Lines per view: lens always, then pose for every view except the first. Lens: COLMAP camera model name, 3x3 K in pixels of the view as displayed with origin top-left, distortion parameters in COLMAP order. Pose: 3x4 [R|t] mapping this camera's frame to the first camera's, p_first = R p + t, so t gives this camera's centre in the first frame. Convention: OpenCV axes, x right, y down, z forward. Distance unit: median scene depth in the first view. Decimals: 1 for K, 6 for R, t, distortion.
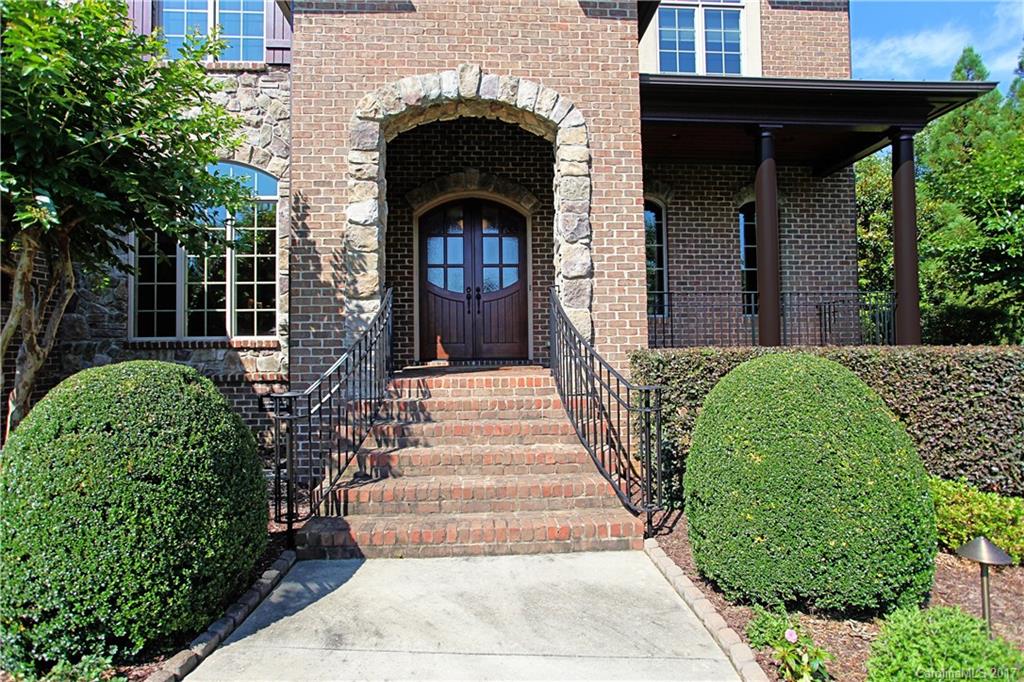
lens RADIAL K [[497.7, 0, 507.3], [0, 497.7, 339.1], [0, 0, 1]] dist [-0.034789, 0.000410]
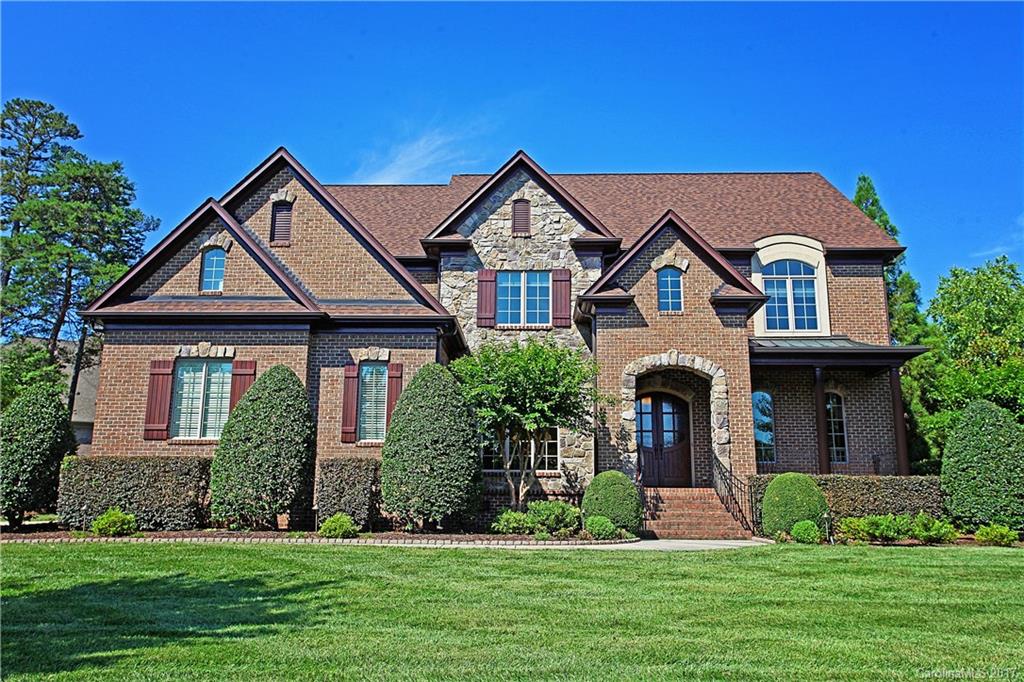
lens RADIAL K [[827.0, 0, 512.0], [0, 827.0, 341.0], [0, 0, 1]] dist [-0.000577, -0.000071]
pose [[0.996632, 0.001461, -0.081992, -0.471780], [-0.017394, 0.980857, -0.193953, 0.150975], [0.080139, 0.194726, 0.977578, -2.636048]]
